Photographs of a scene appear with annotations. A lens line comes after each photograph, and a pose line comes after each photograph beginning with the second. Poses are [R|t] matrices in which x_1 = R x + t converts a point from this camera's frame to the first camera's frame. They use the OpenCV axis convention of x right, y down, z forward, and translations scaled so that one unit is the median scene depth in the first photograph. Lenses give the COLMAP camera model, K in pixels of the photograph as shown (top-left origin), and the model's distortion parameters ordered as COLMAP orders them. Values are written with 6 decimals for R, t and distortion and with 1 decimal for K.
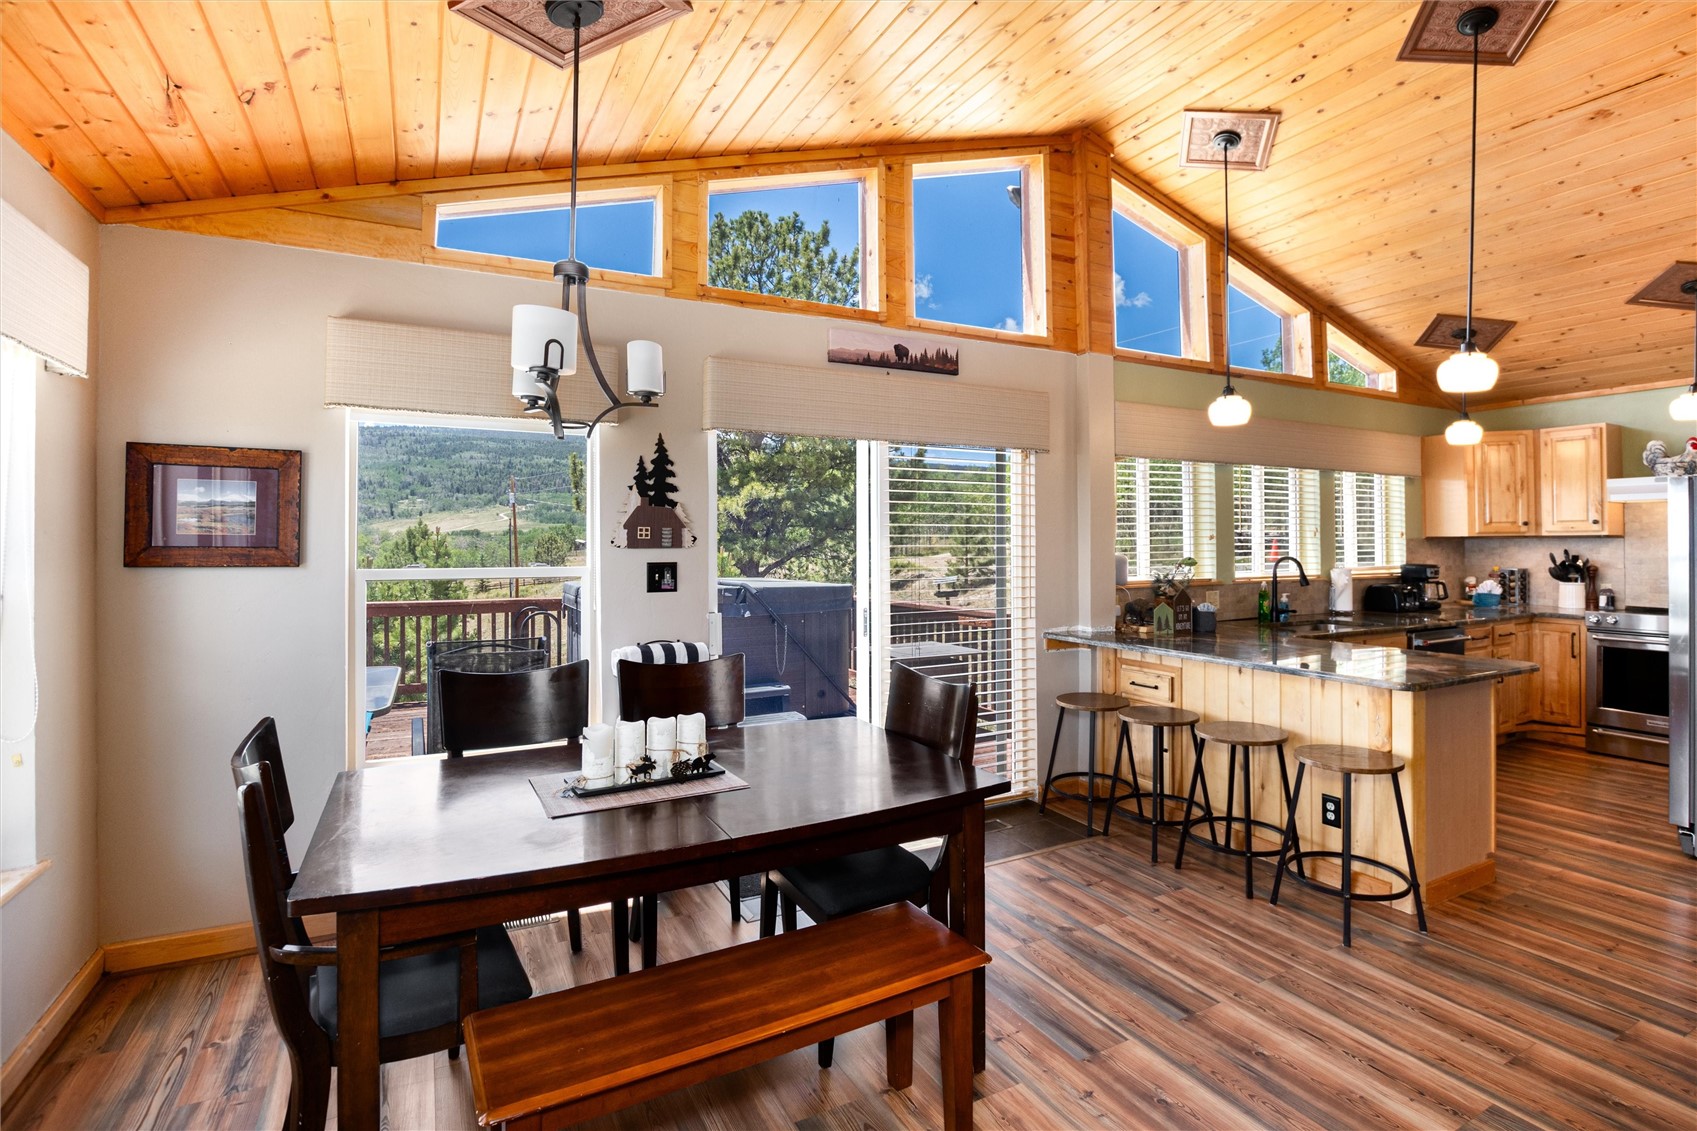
lens RADIAL K [[816.0, 0, 872.4], [0, 816.0, 532.9], [0, 0, 1]] dist [-0.029025, 0.001294]
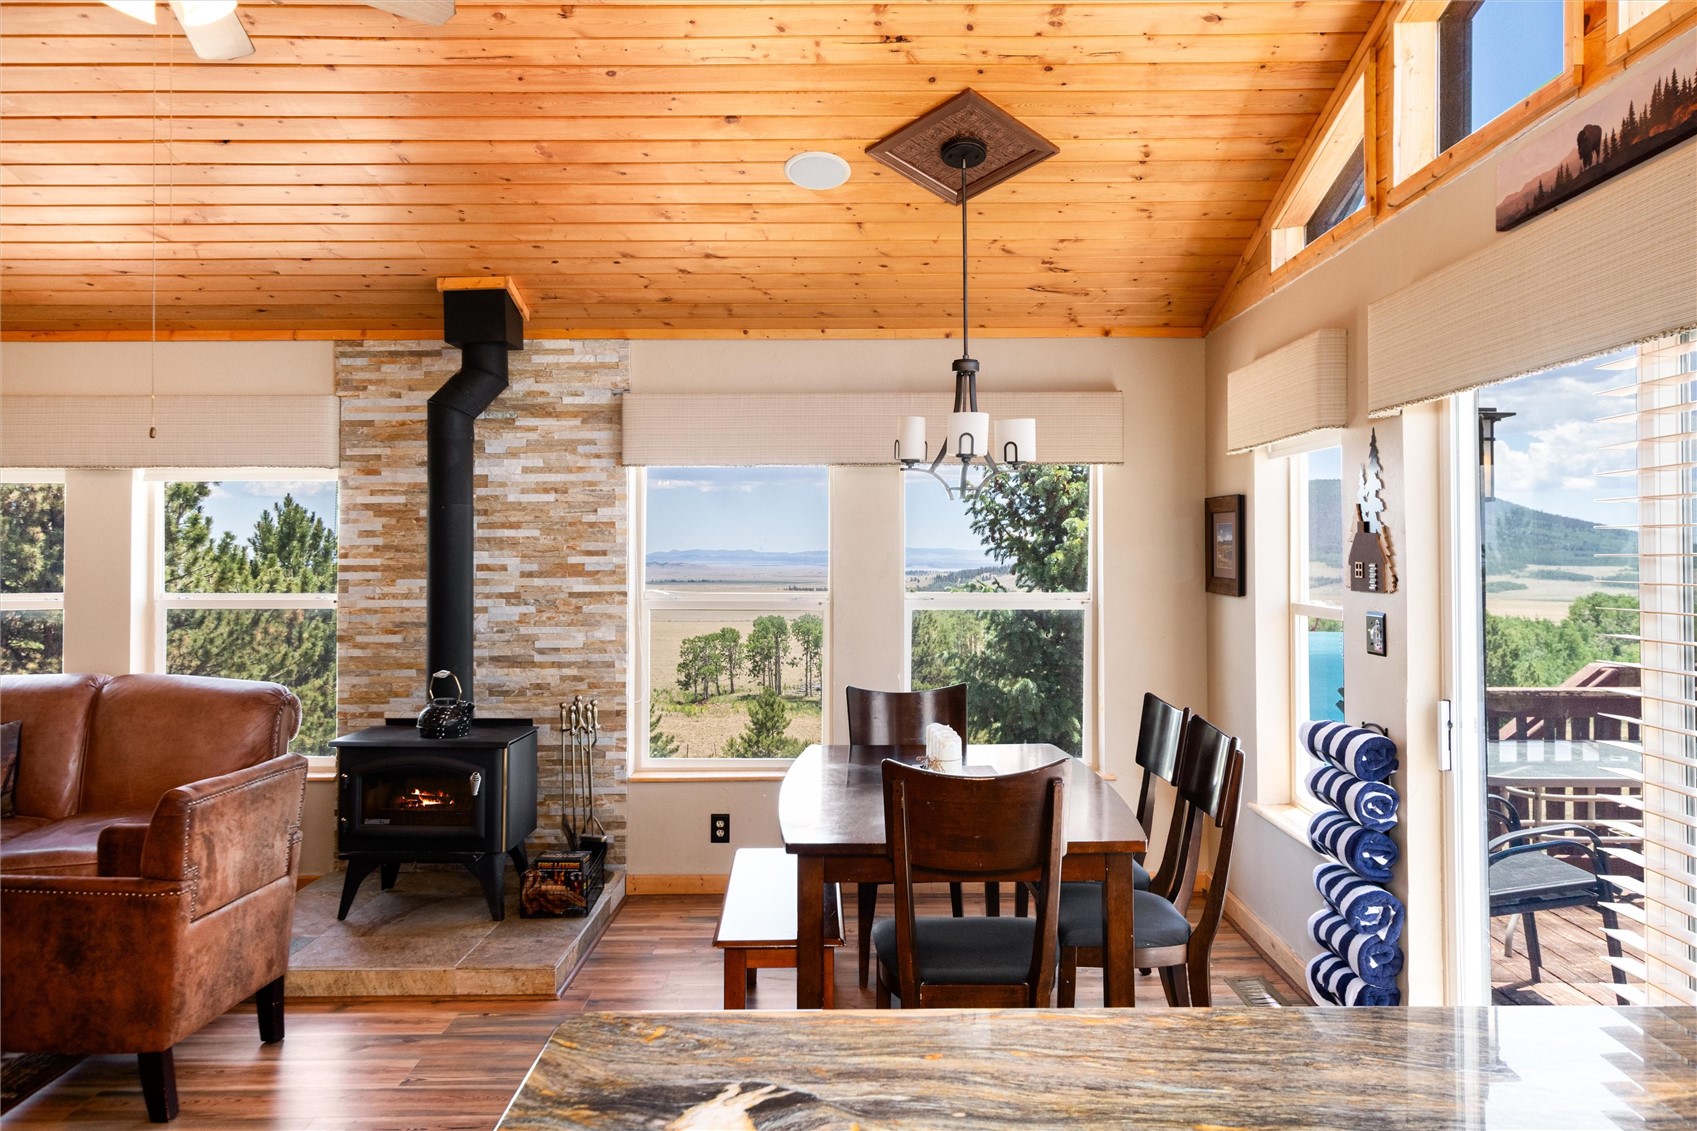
lens RADIAL K [[1263.2, 0, 861.9], [0, 1263.2, 537.0], [0, 0, 1]] dist [-0.016416, 0.043312]
pose [[-0.480201, -0.006329, -0.877136, 0.782415], [0.015166, 0.999765, -0.015517, -0.016238], [0.877028, -0.020754, -0.479991, 0.985027]]
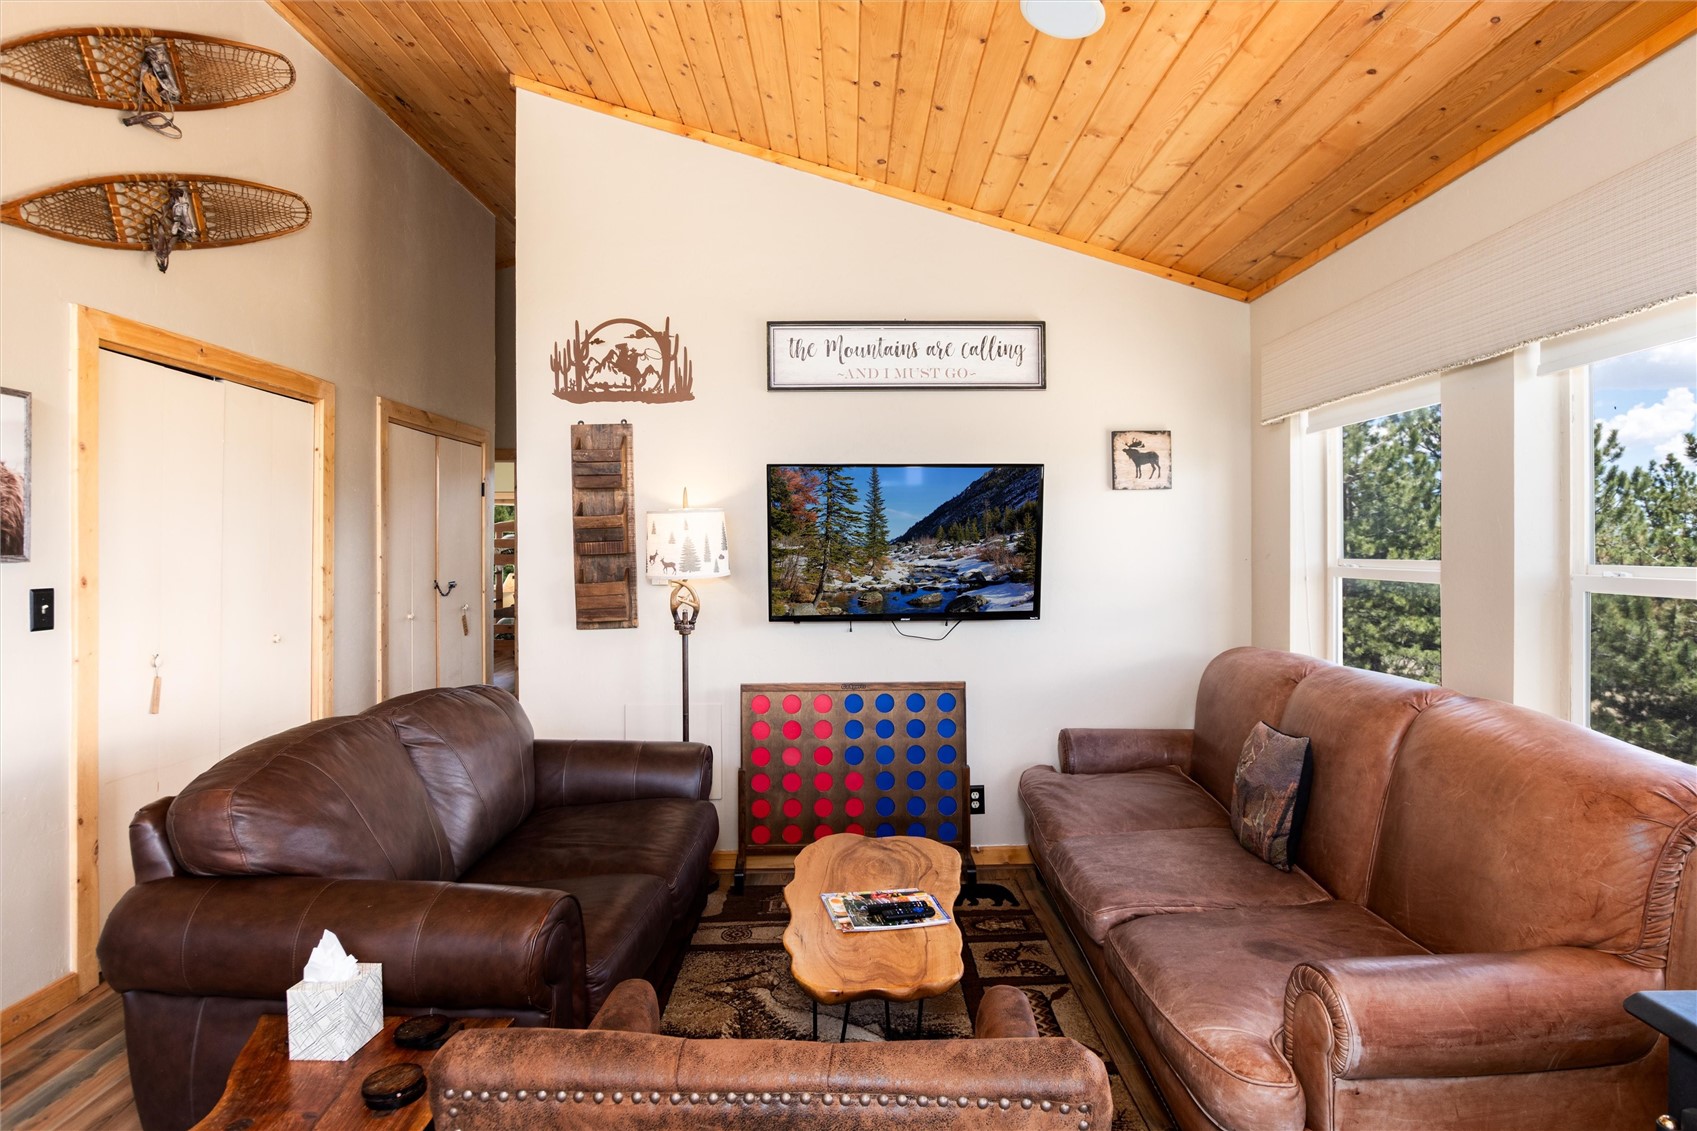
lens RADIAL K [[898.3, 0, 868.7], [0, 898.3, 540.7], [0, 0, 1]] dist [-0.017813, 0.000061]
pose [[-0.890028, 0.010545, 0.455785, 0.052950], [0.002056, 0.999815, -0.019116, 0.008365], [-0.455902, -0.016077, -0.889885, 0.327592]]
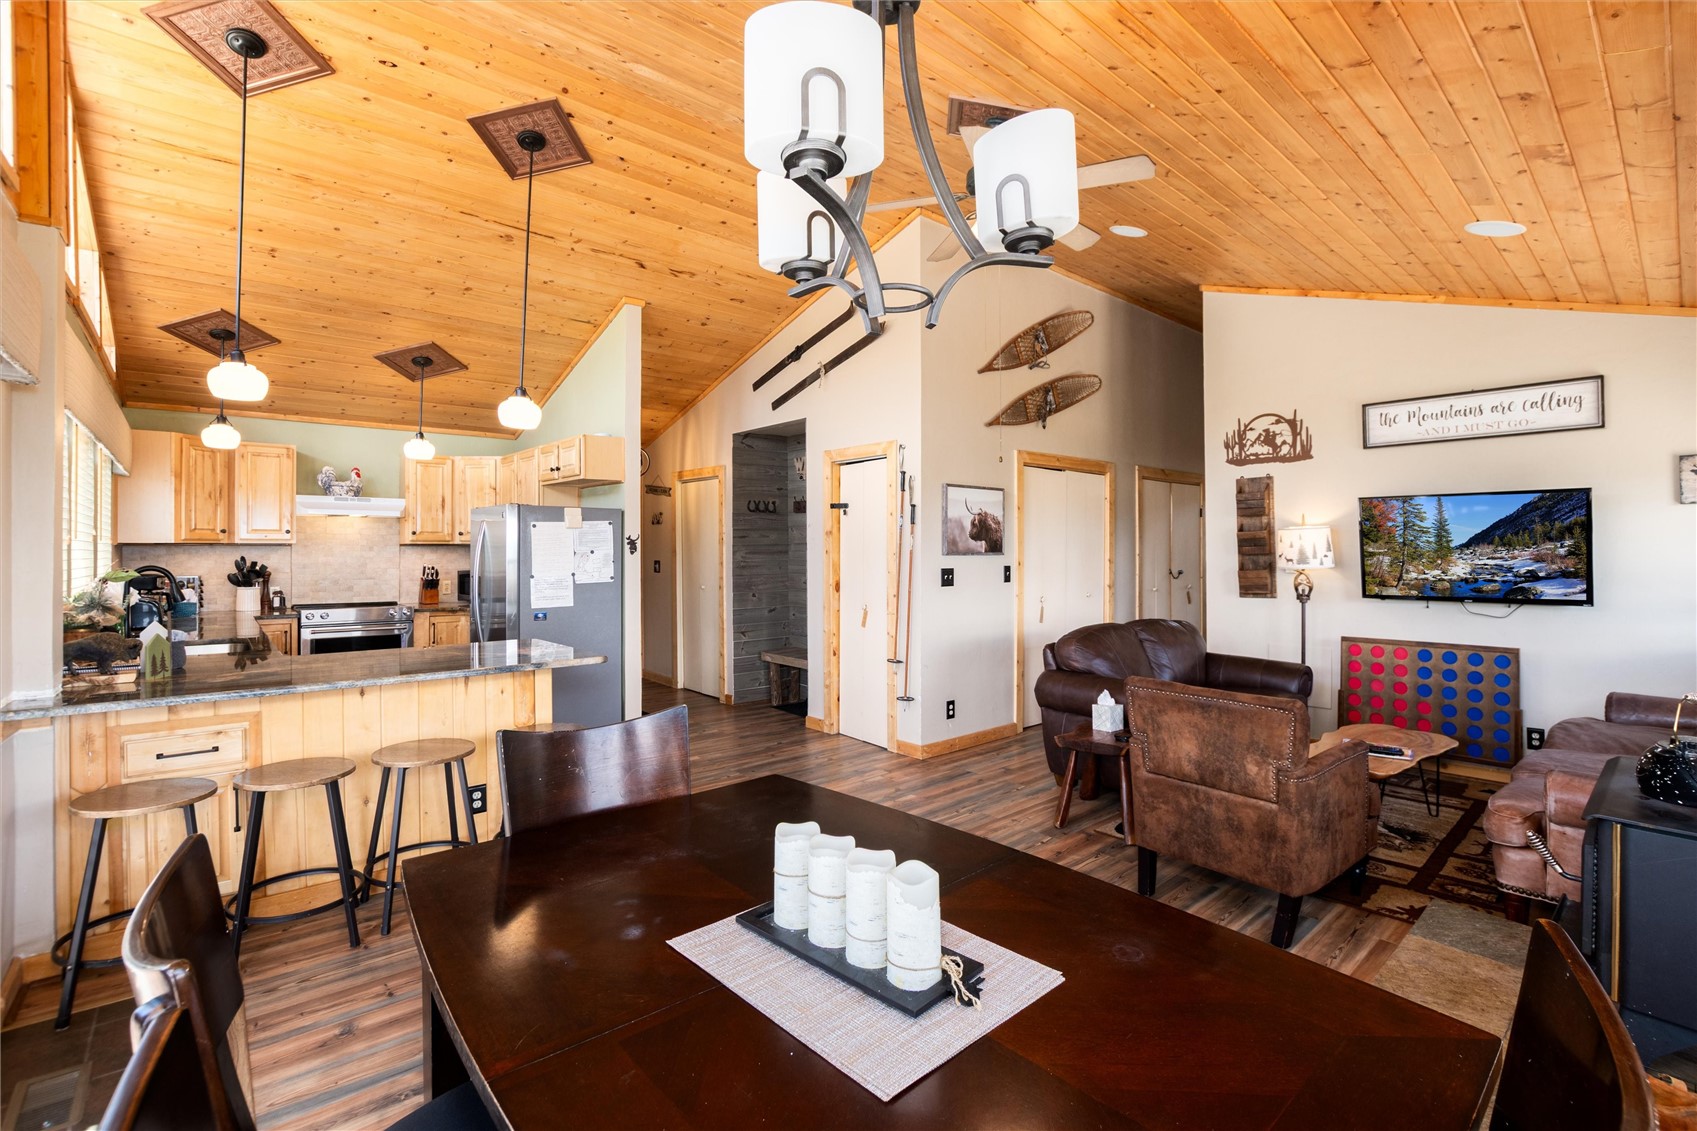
lens RADIAL K [[766.6, 0, 865.2], [0, 766.6, 543.3], [0, 0, 1]] dist [-0.035944, 0.000021]
pose [[-0.230134, 0.010301, 0.973104, -0.442654], [-0.011142, 0.999851, -0.013219, 0.010746], [-0.973095, -0.013884, -0.229985, 0.614829]]
